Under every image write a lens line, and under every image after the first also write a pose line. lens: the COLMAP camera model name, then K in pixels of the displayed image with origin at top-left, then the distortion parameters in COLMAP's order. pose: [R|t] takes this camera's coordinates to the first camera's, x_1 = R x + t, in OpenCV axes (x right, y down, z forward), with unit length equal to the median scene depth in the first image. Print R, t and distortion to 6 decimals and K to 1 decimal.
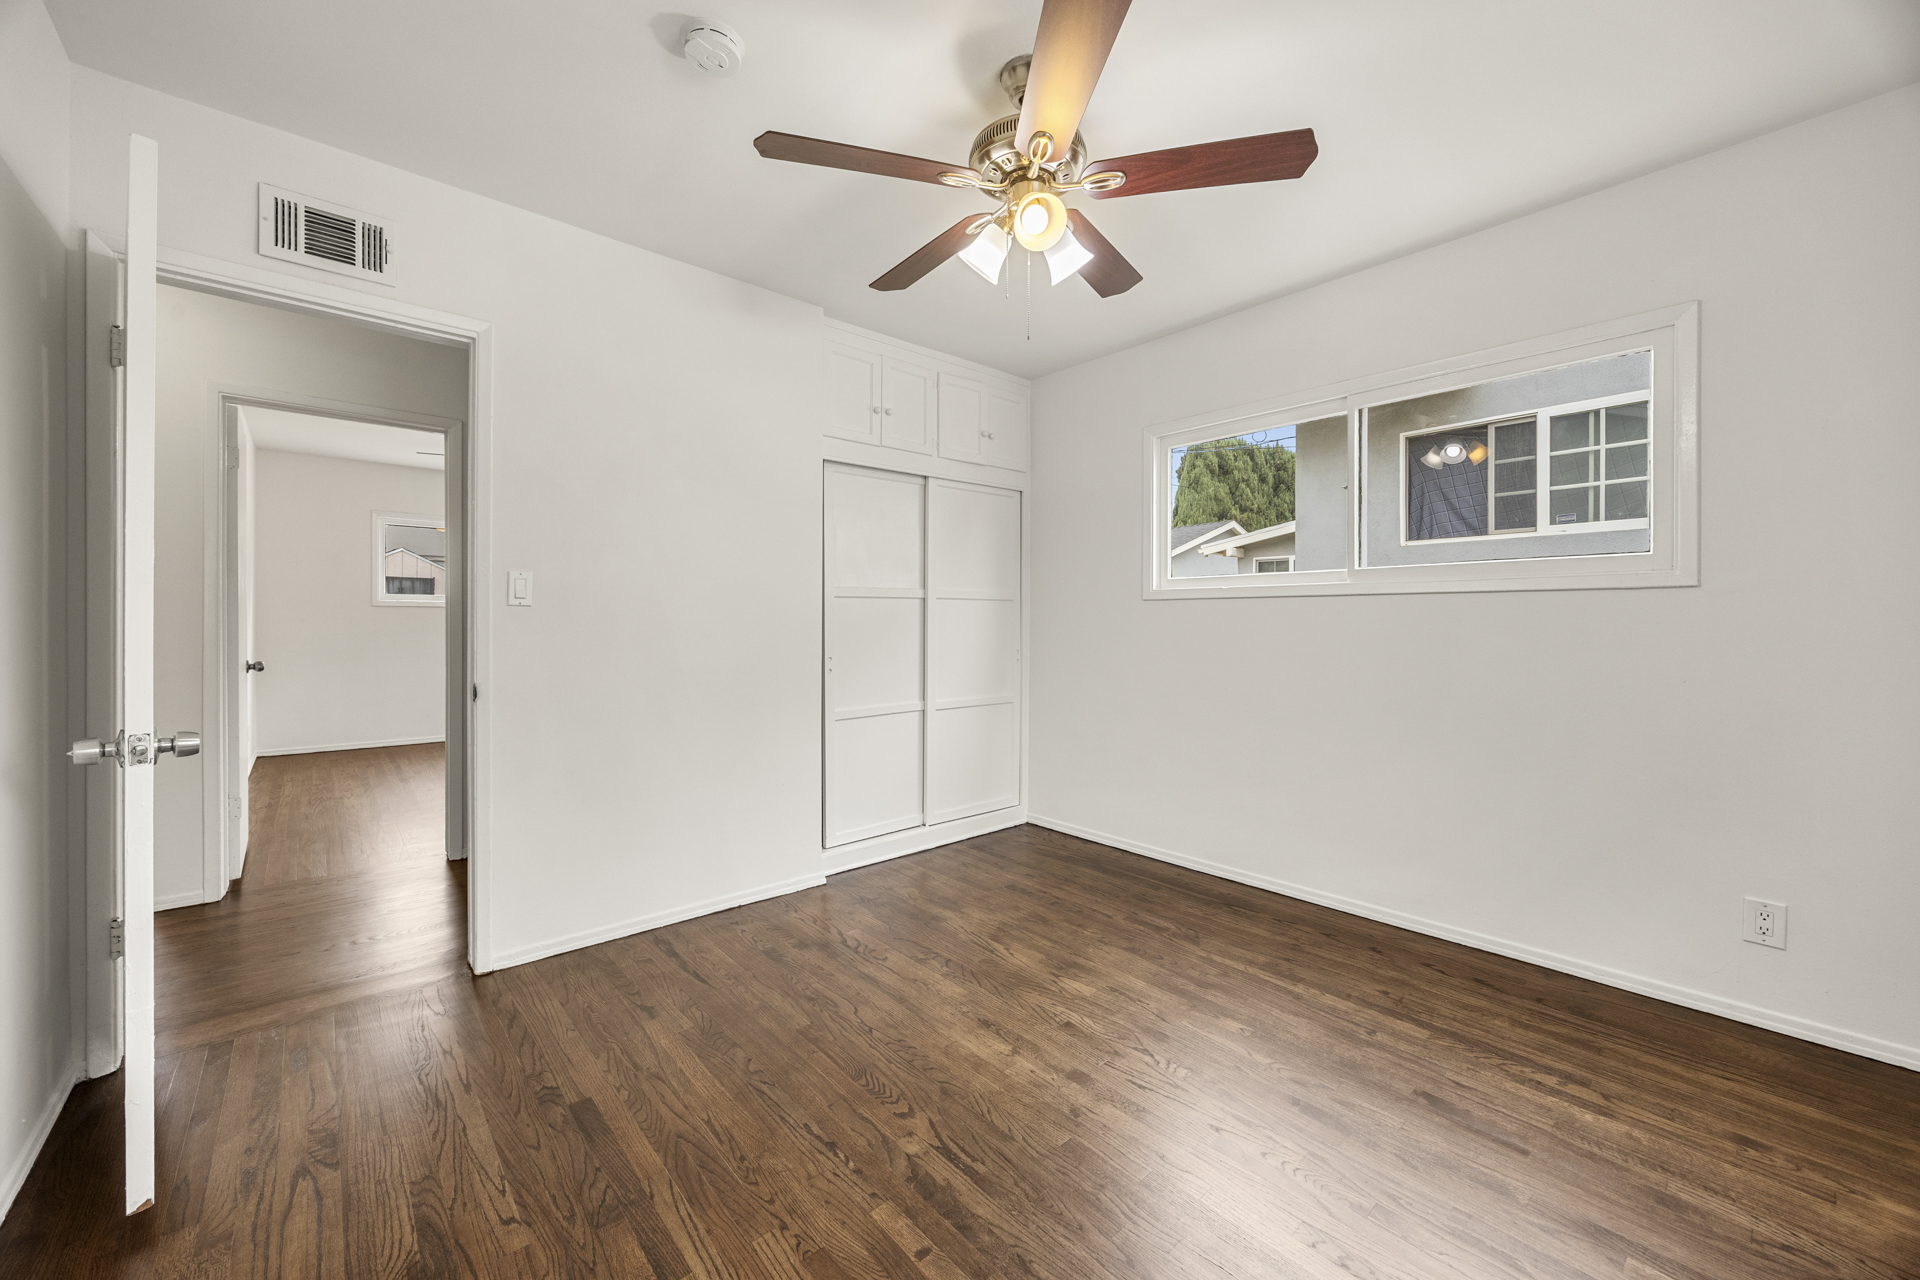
lens RADIAL K [[748.6, 0, 958.6], [0, 748.6, 626.3], [0, 0, 1]] dist [0.002469, -0.000057]
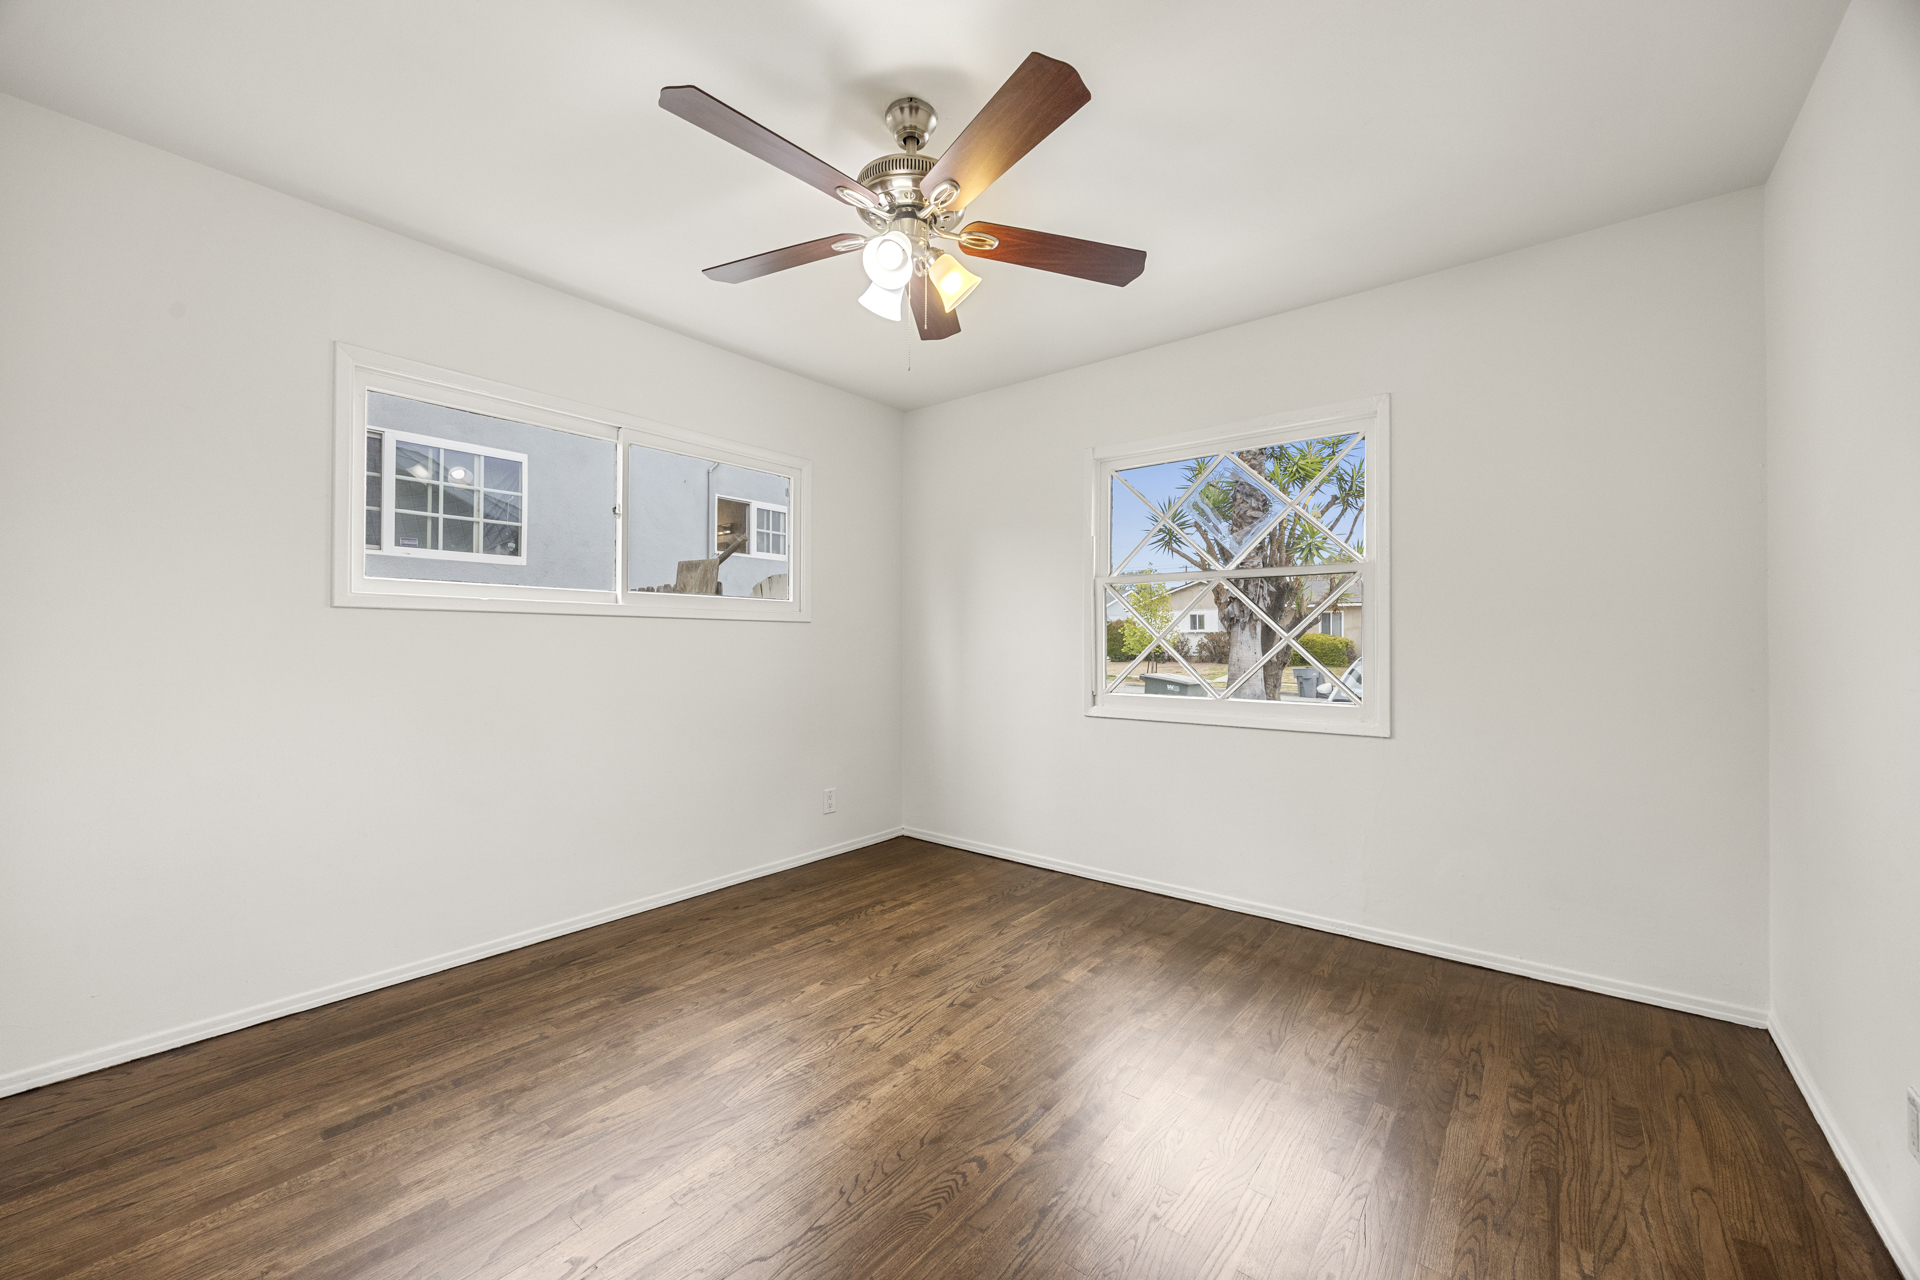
lens RADIAL K [[748.6, 0, 960.2], [0, 748.6, 641.2], [0, 0, 1]] dist [0.002469, -0.000057]
pose [[-0.182805, 0.000158, 0.983149, -0.688518], [0.000999, 1.000000, 0.000025, -0.008017], [-0.983149, 0.000987, -0.182805, 0.823139]]
